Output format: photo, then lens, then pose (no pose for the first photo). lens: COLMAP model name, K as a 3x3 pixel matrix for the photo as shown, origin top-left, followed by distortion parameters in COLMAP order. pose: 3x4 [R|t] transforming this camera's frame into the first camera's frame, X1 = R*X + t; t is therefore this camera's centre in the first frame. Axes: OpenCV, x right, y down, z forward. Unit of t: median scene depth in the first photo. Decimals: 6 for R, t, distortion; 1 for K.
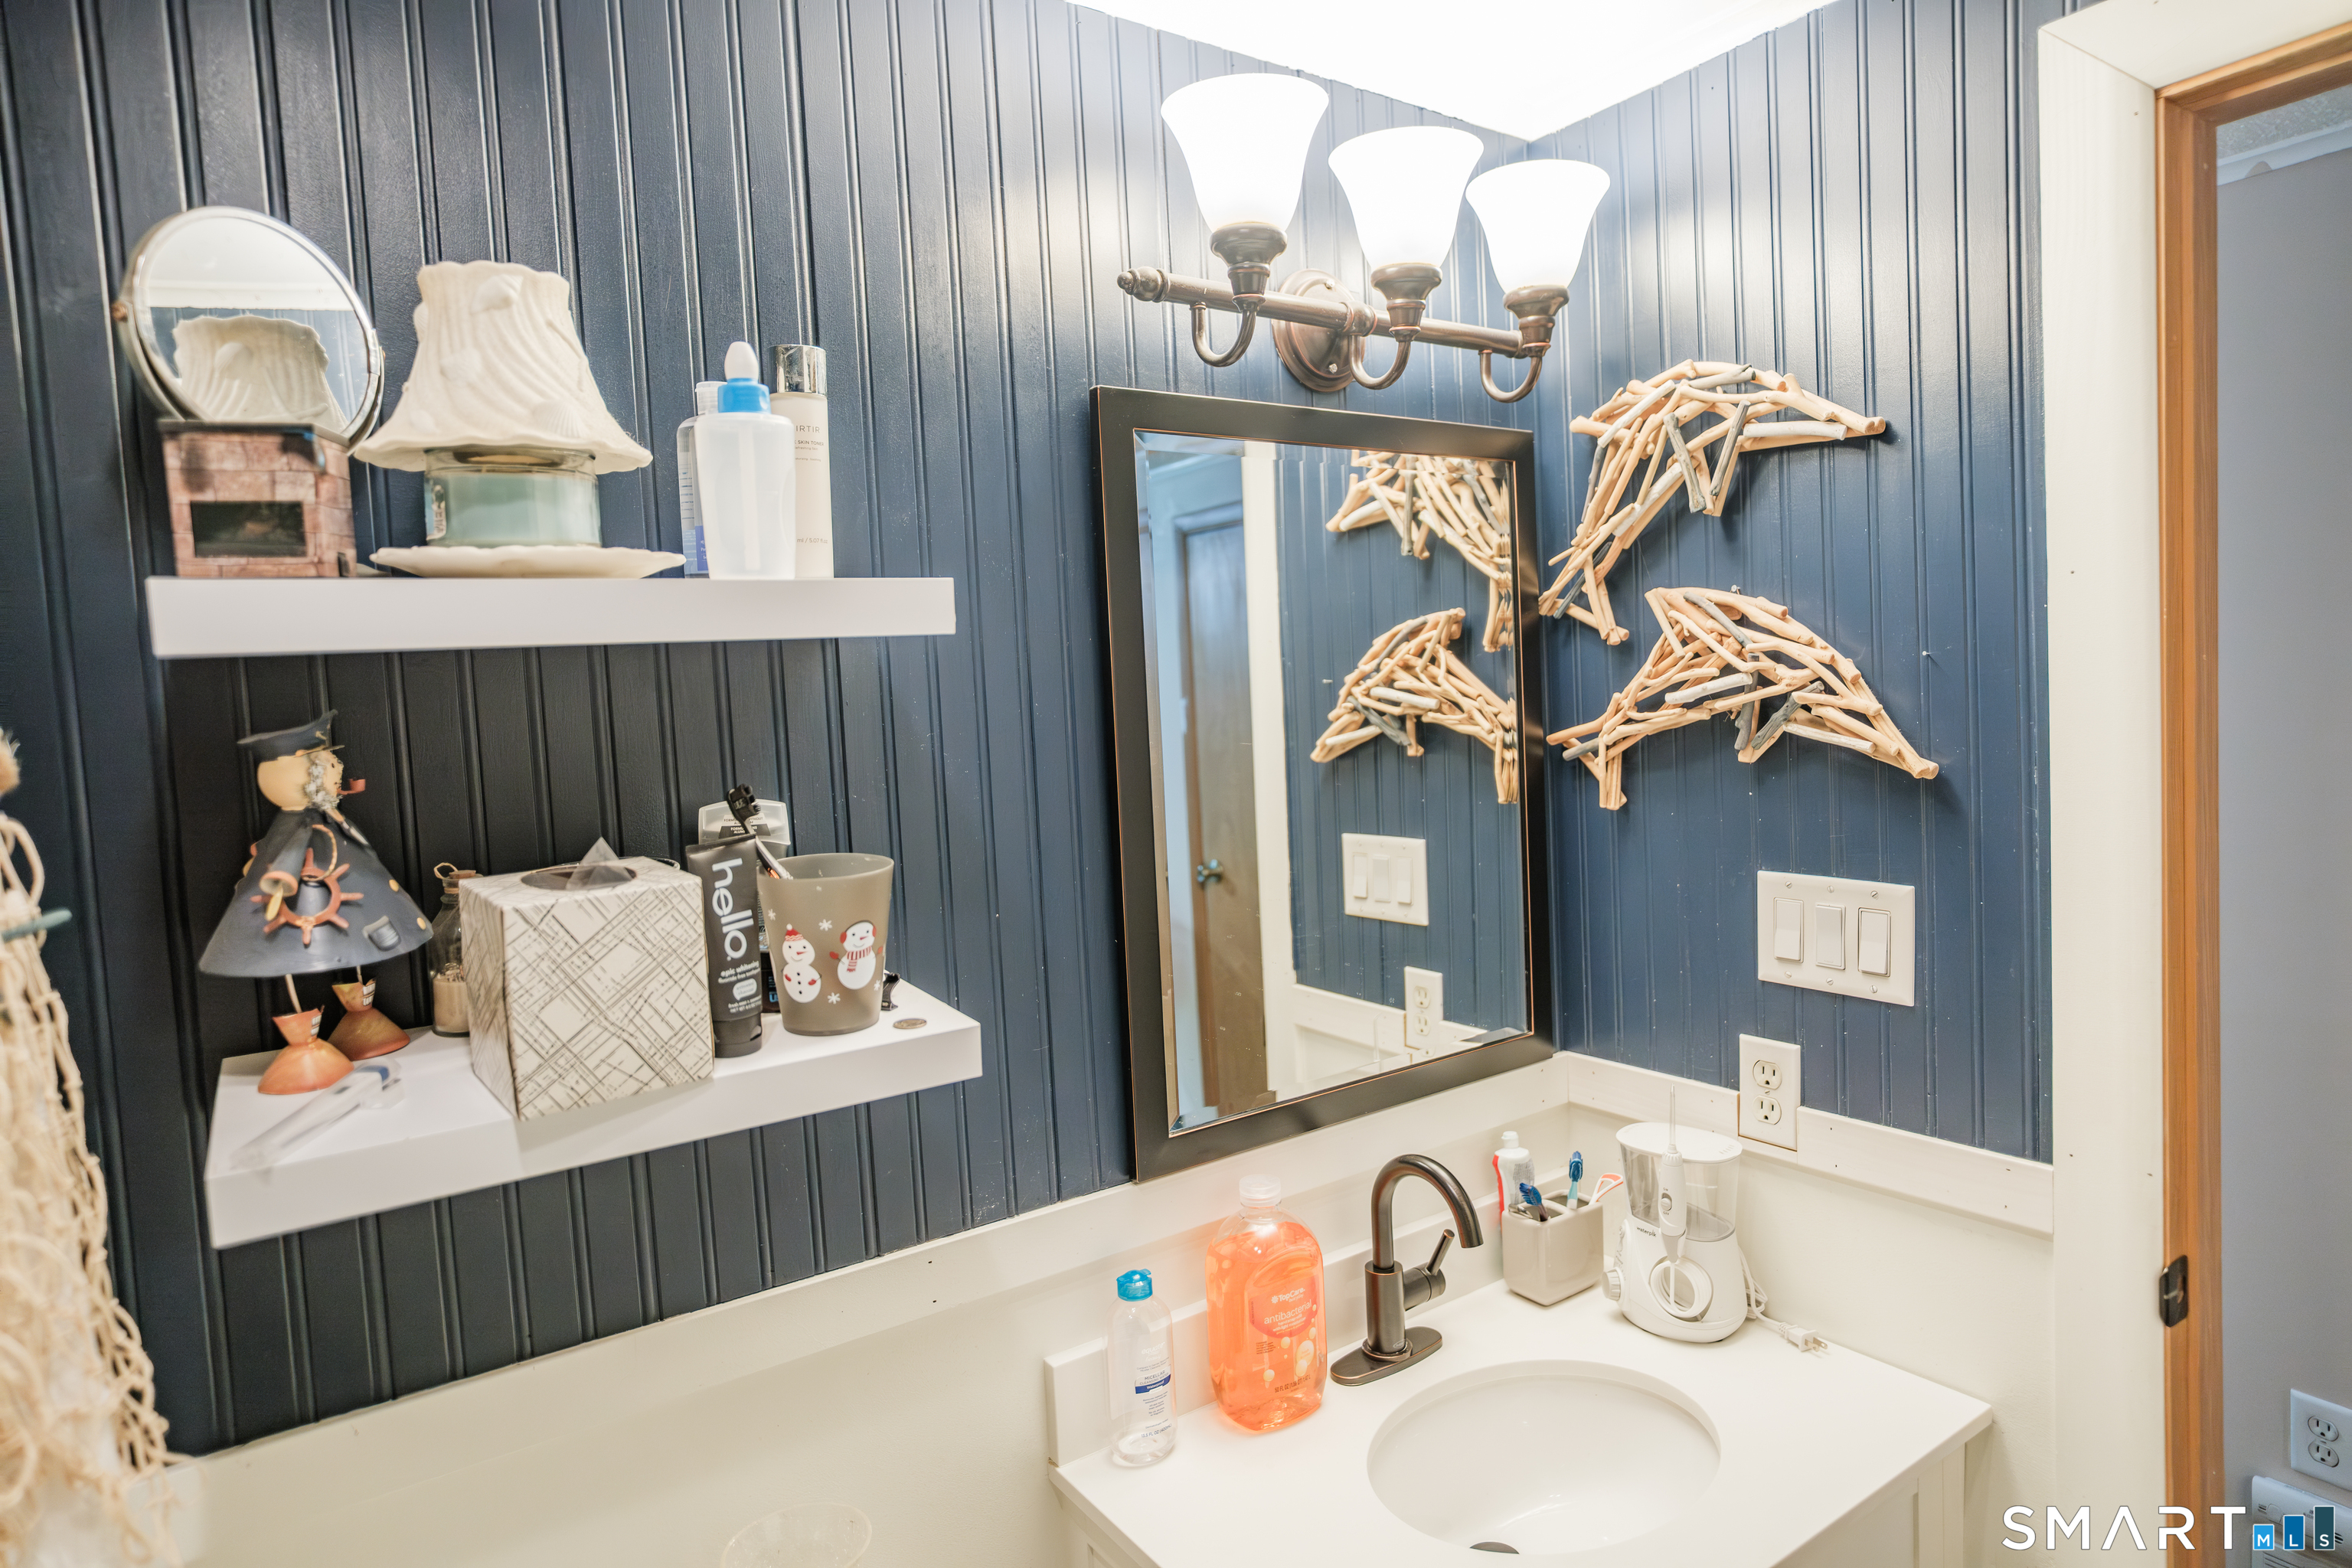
lens RADIAL K [[1331.8, 0, 1167.7], [0, 1331.8, 793.3], [0, 0, 1]] dist [-0.037500, 0.026313]
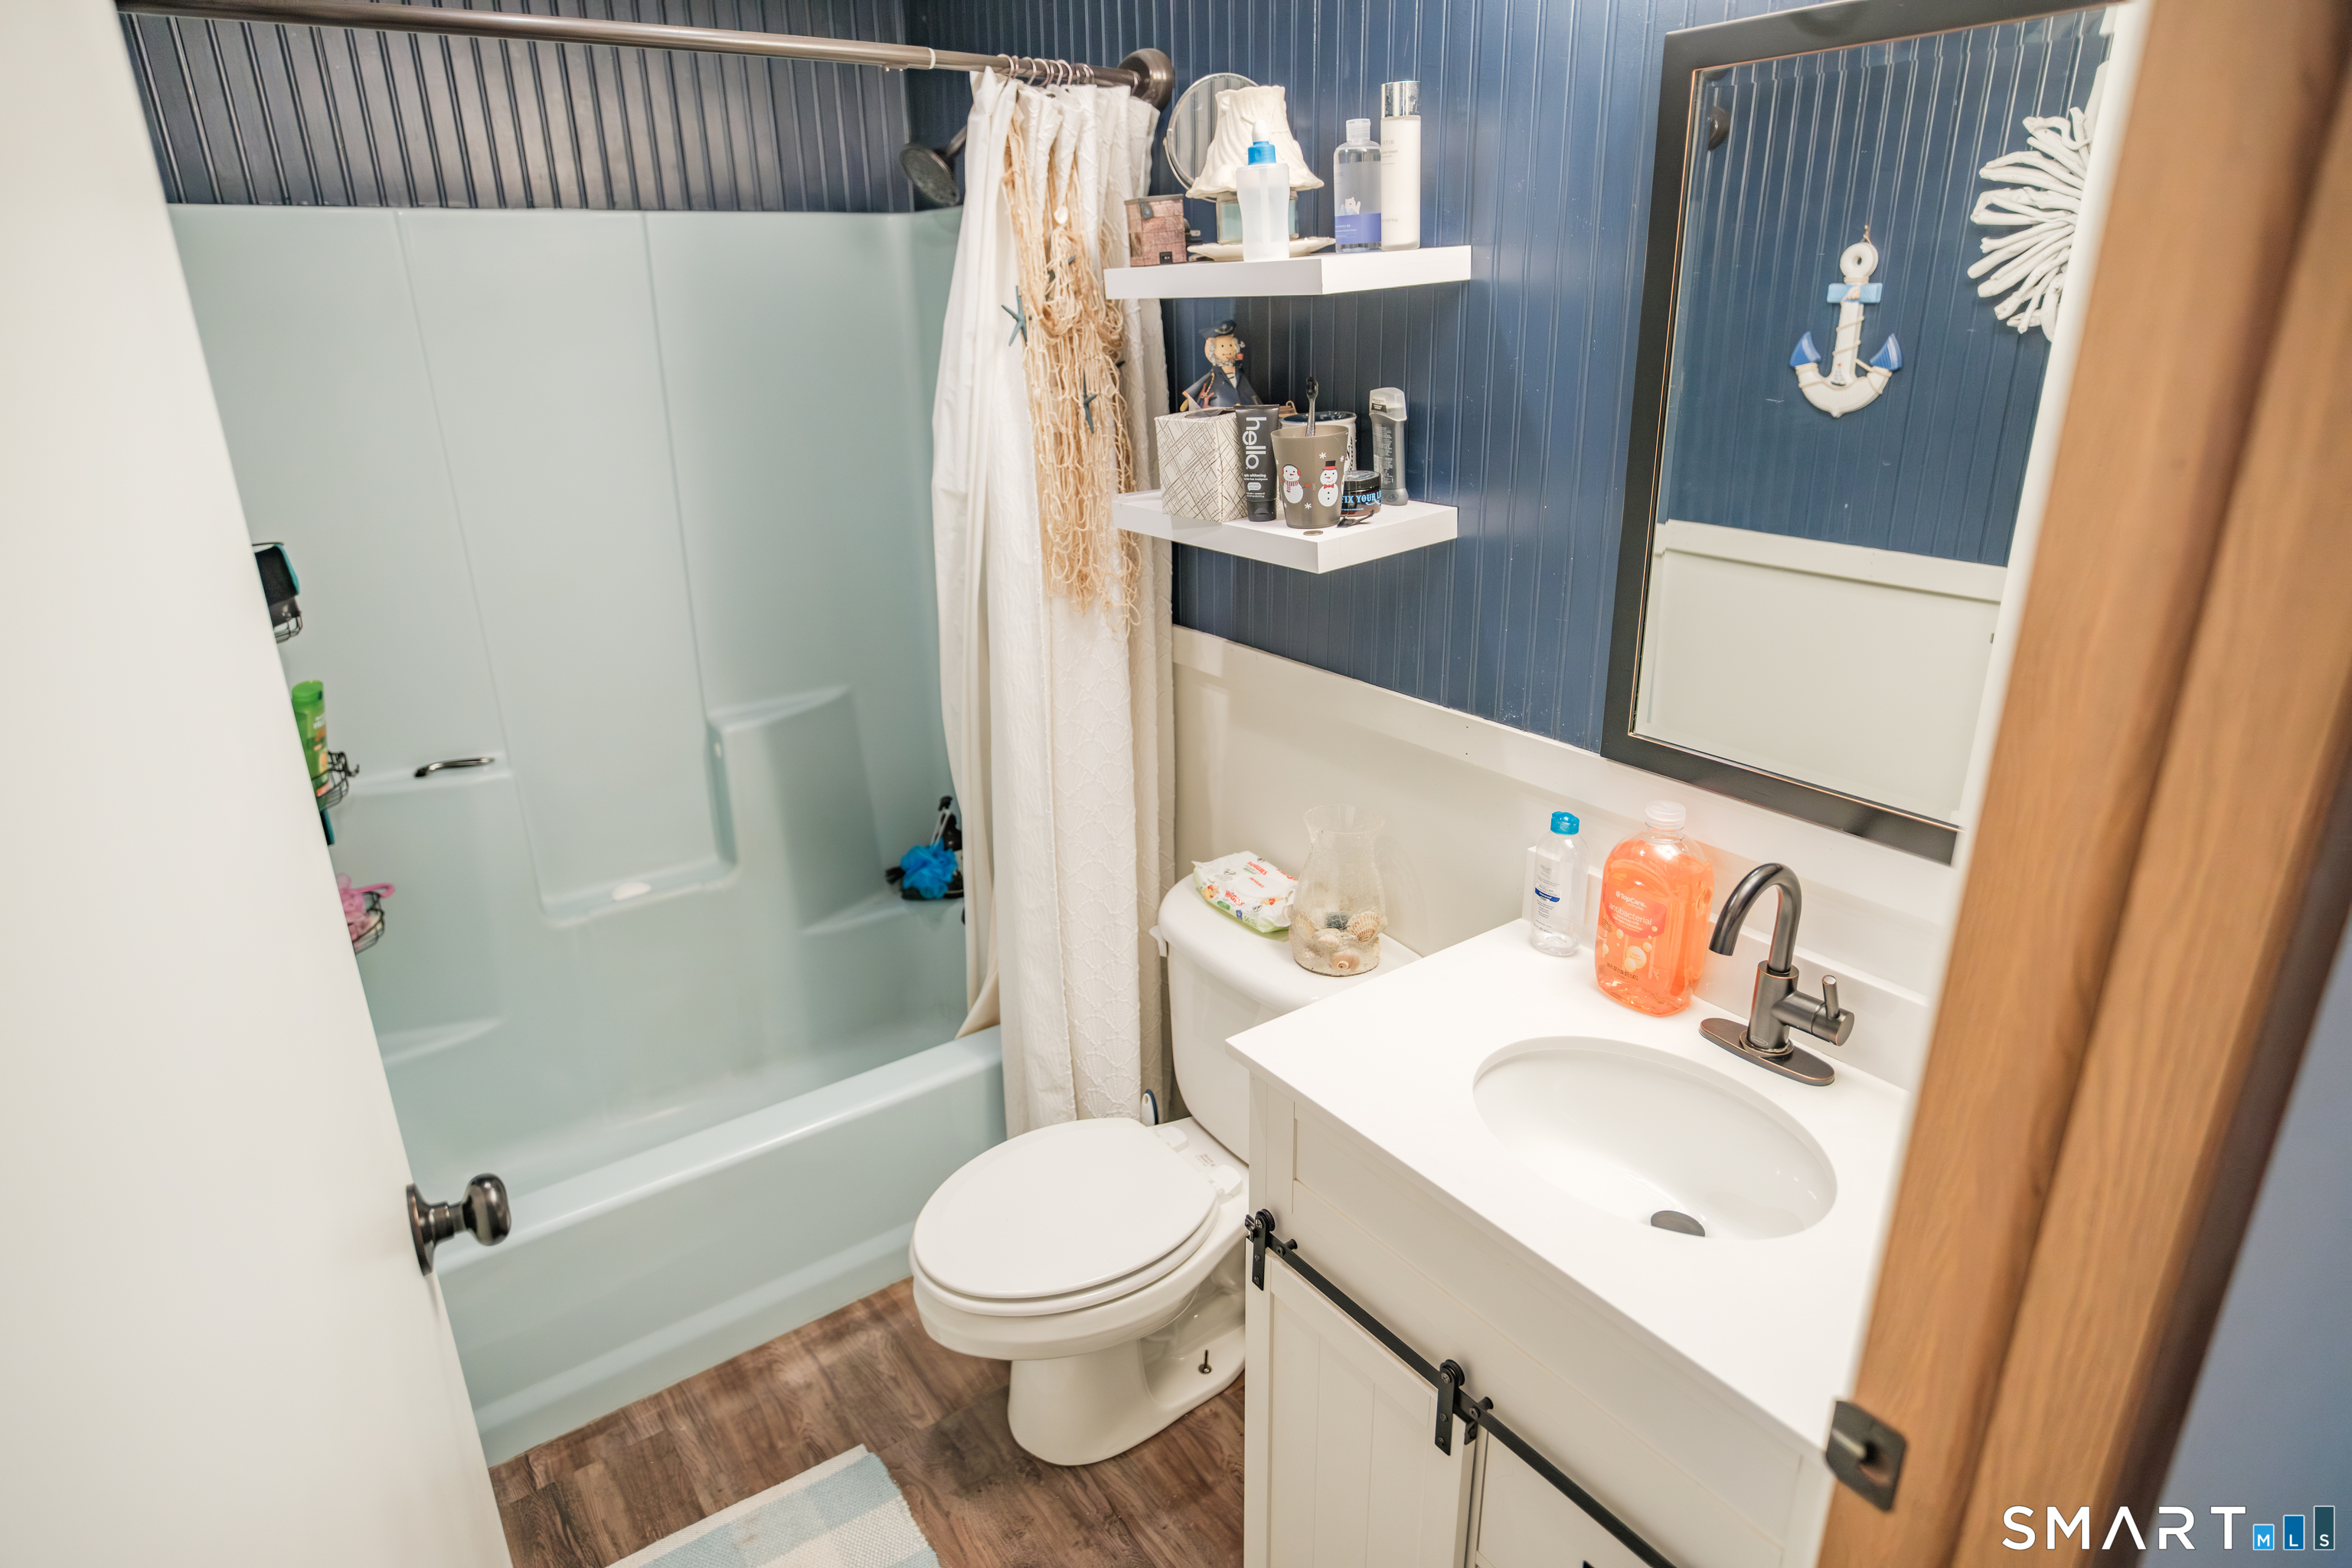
lens RADIAL K [[1339.8, 0, 1176.0], [0, 1339.8, 784.0], [0, 0, 1]] dist [-0.030258, 0.029440]
pose [[0.019332, 0.385825, -0.922369, 1.589572], [-0.062109, 0.921224, 0.384044, -0.188081], [0.997882, 0.049863, 0.041772, 0.795094]]
